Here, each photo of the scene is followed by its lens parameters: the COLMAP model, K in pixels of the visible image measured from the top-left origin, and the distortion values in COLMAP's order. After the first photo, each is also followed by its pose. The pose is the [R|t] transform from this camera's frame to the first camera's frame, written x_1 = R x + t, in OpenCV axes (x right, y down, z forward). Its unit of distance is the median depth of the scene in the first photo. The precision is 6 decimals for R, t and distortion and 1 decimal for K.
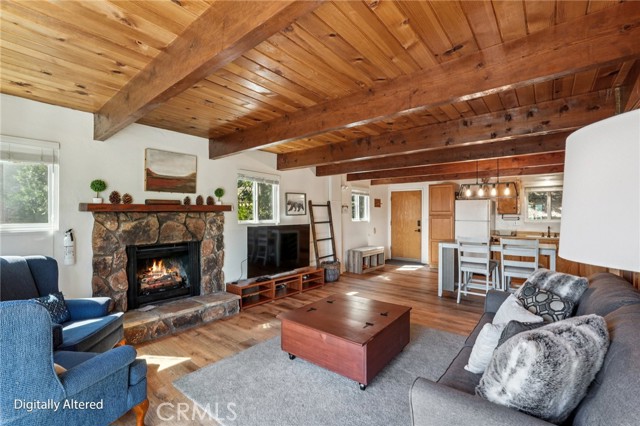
lens RADIAL K [[283.1, 0, 323.1], [0, 283.1, 209.5], [0, 0, 1]] dist [-0.012563, 0.003737]
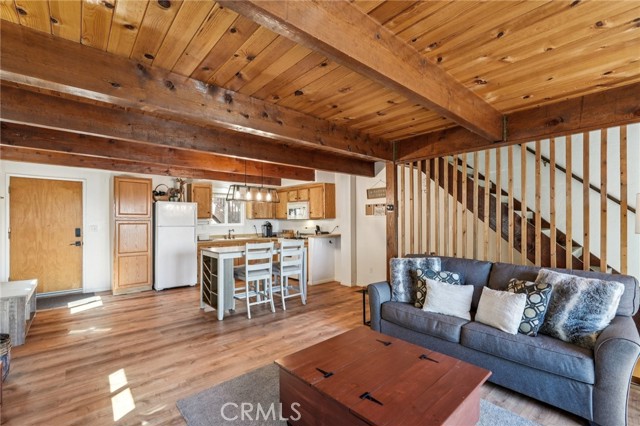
lens RADIAL K [[283.1, 0, 319.9], [0, 283.1, 216.5], [0, 0, 1]] dist [-0.012563, 0.003737]
pose [[0.162283, 0.009591, 0.986698, -0.134532], [-0.016254, 0.999843, -0.007046, 0.005066], [-0.986610, -0.014894, 0.162414, 0.236782]]
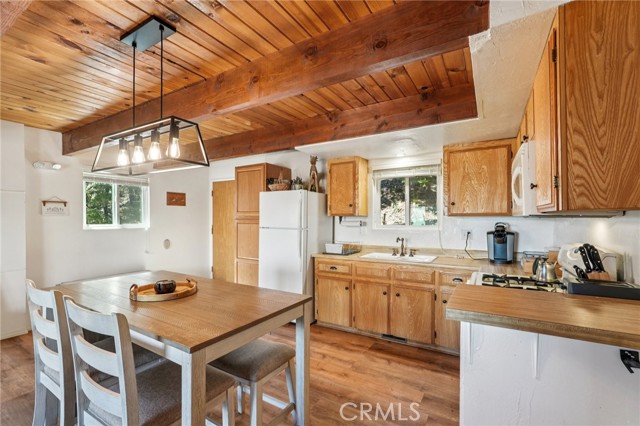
lens RADIAL K [[283.1, 0, 323.9], [0, 283.1, 216.1], [0, 0, 1]] dist [-0.012563, 0.003737]
pose [[0.991679, 0.002129, 0.128718, 0.294016], [-0.003049, 0.999971, 0.006951, 0.006636], [-0.128699, -0.007285, 0.991657, 0.232387]]
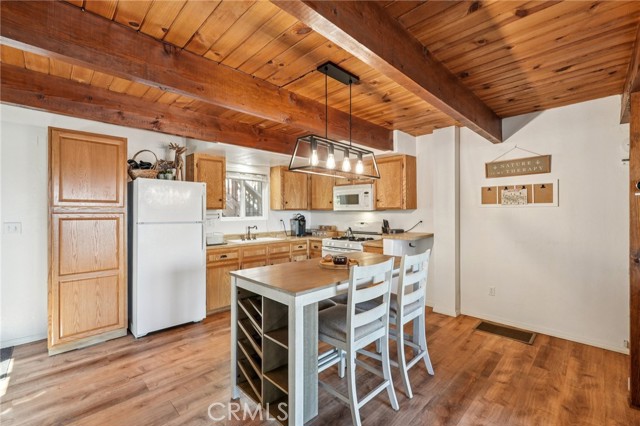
lens RADIAL K [[283.1, 0, 325.9], [0, 283.1, 208.3], [0, 0, 1]] dist [-0.012563, 0.003737]
pose [[0.097386, 0.010103, 0.995195, 0.031317], [-0.015828, 0.999838, -0.008601, 0.007945], [-0.995121, -0.014914, 0.097531, 0.371141]]
